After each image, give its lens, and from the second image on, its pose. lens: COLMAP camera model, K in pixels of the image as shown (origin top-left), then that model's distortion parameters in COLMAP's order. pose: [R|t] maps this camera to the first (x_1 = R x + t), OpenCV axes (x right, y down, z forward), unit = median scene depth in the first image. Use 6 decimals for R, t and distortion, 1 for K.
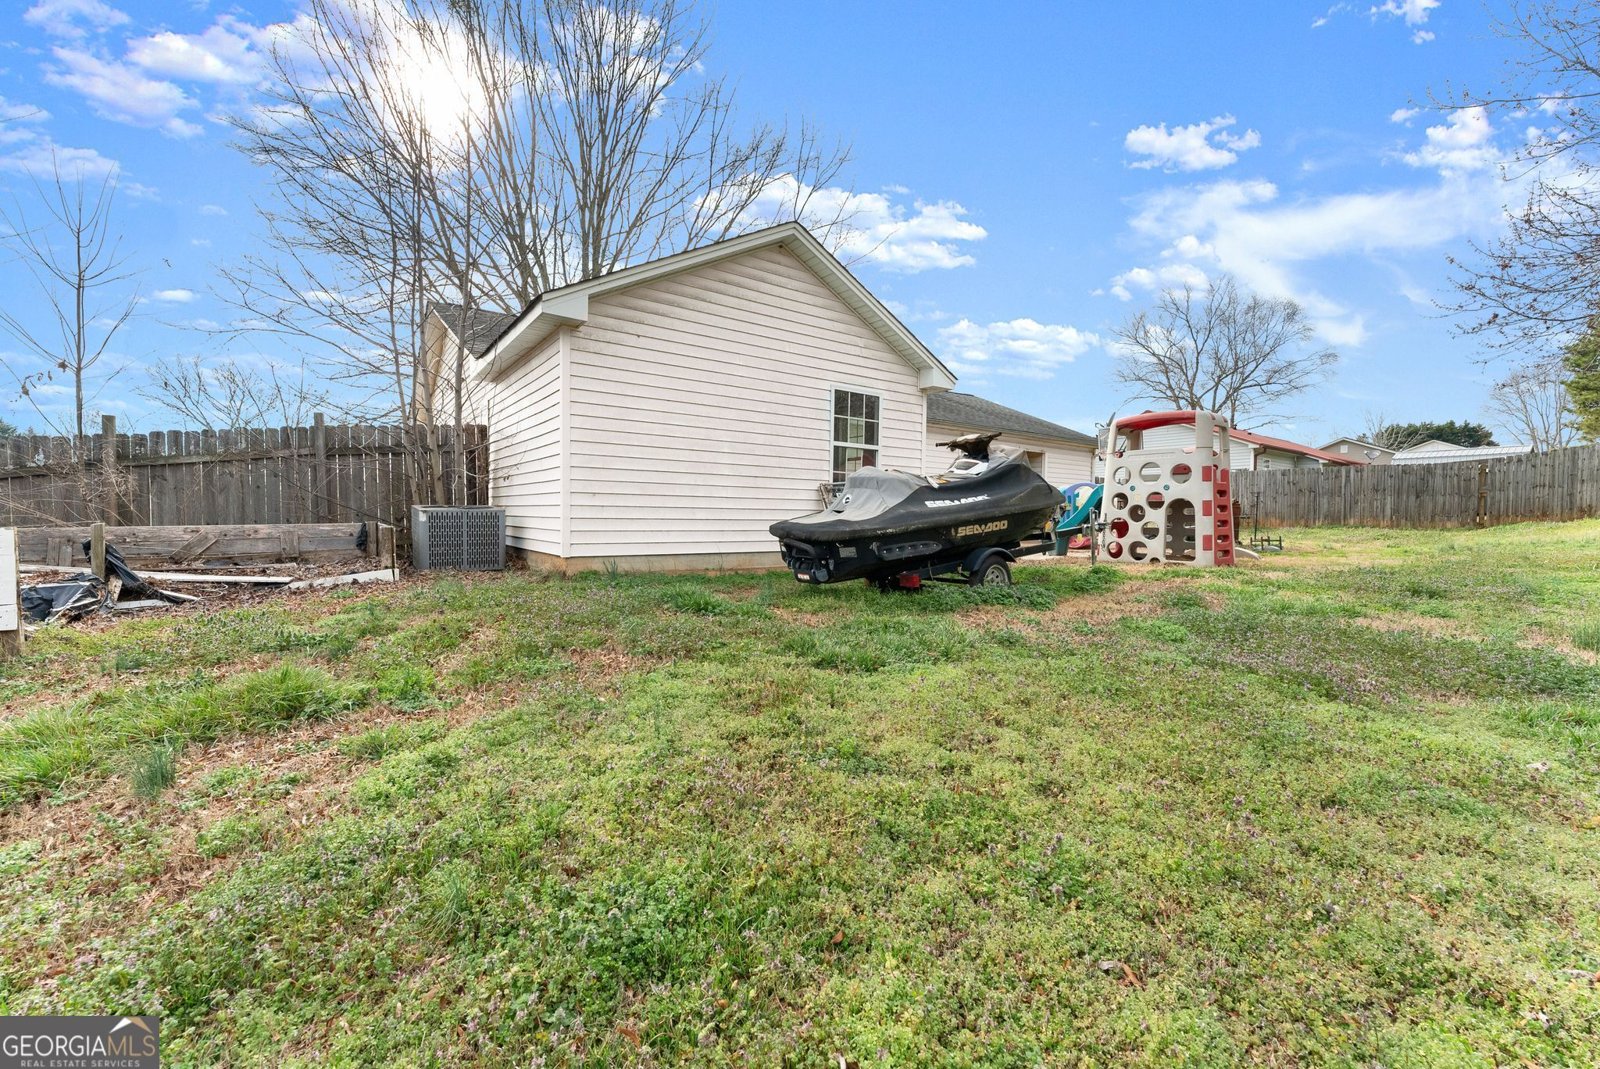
lens RADIAL K [[644.7, 0, 800.0], [0, 644.7, 534.5], [0, 0, 1]] dist [0.002005, 0.000060]
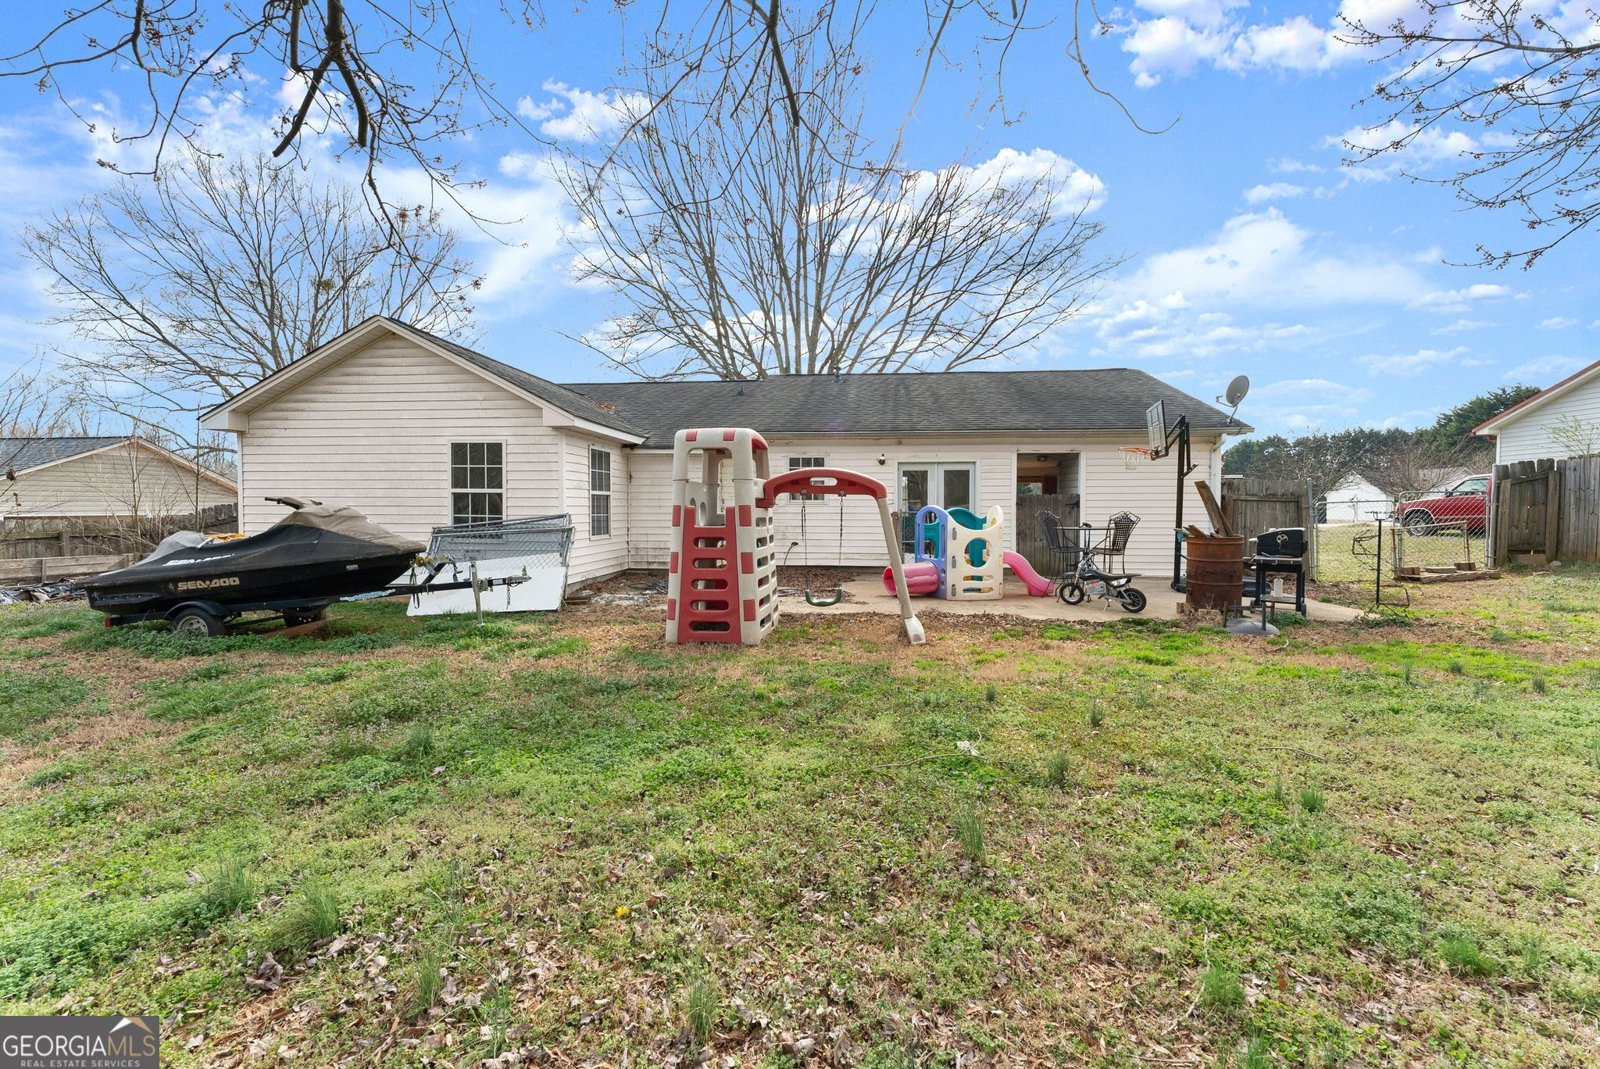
lens RADIAL K [[644.7, 0, 800.0], [0, 644.7, 534.5], [0, 0, 1]] dist [0.002005, 0.000060]
pose [[0.736831, 0.021758, -0.675726, 1.275259], [-0.015854, 0.999763, 0.014904, -0.091274], [0.675891, -0.000268, 0.737002, 0.581600]]
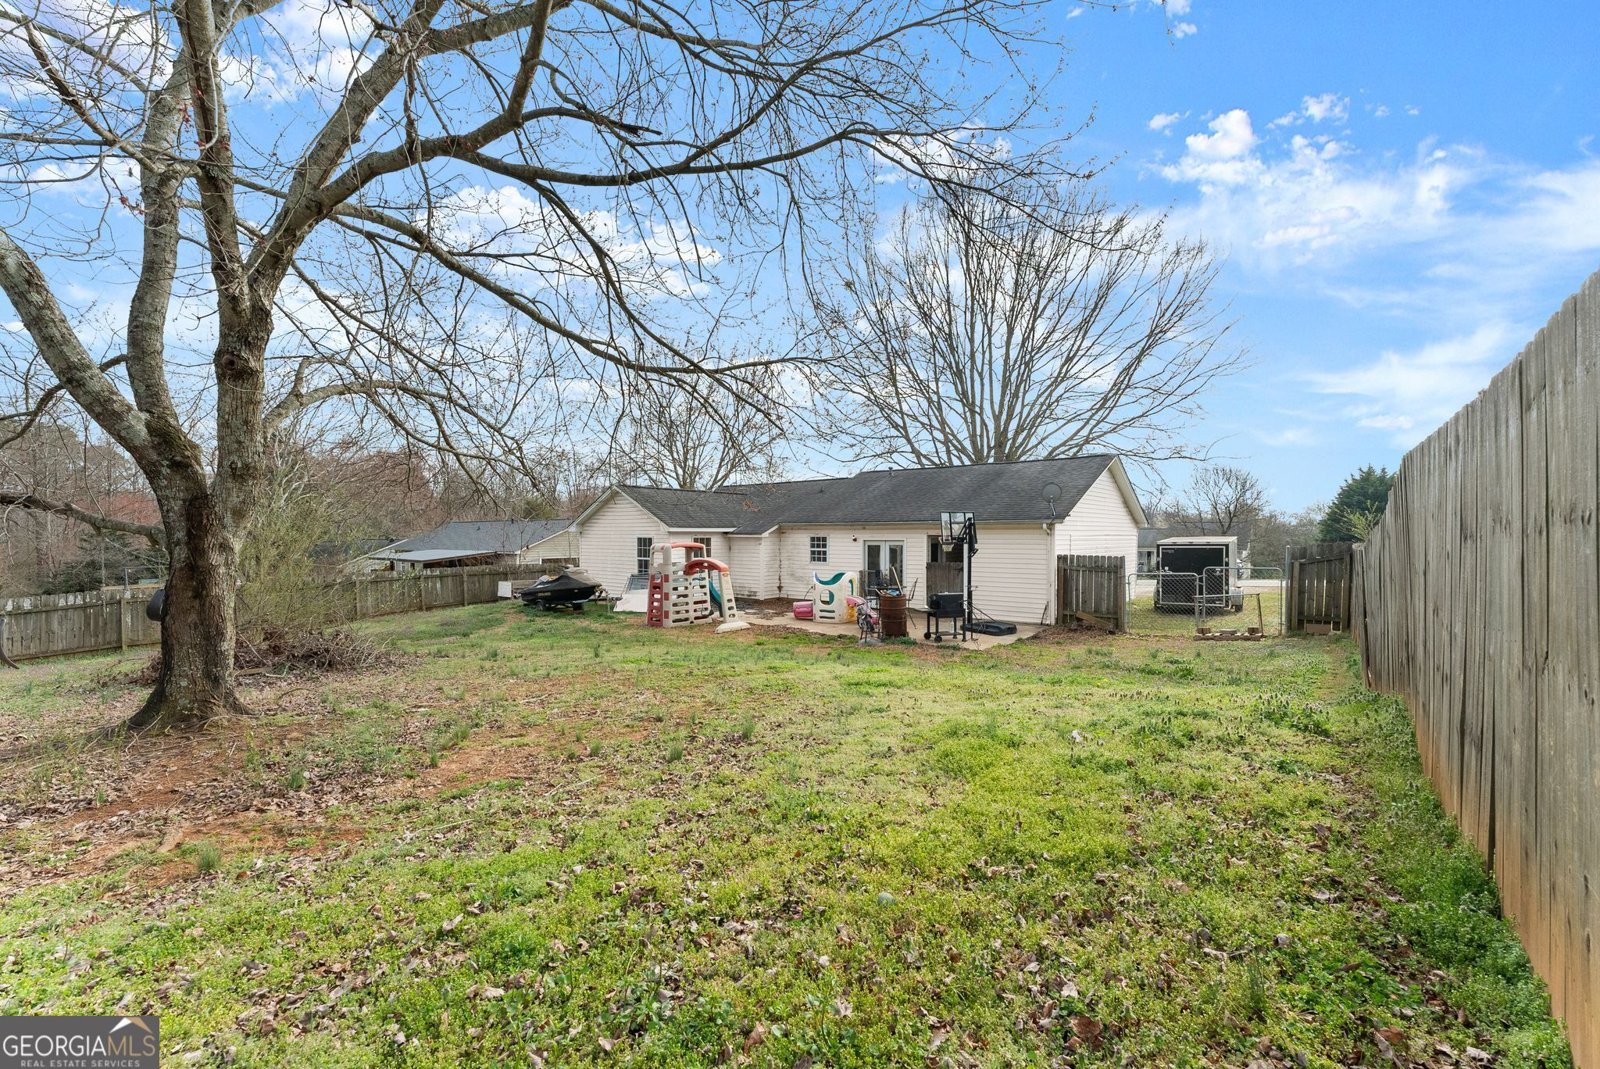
lens RADIAL K [[644.7, 0, 800.0], [0, 644.7, 534.5], [0, 0, 1]] dist [0.002005, 0.000060]
pose [[0.247345, -0.012225, -0.968850, 2.699104], [-0.029673, 0.999356, -0.020185, -0.204265], [0.968473, 0.033742, 0.246823, 0.994252]]
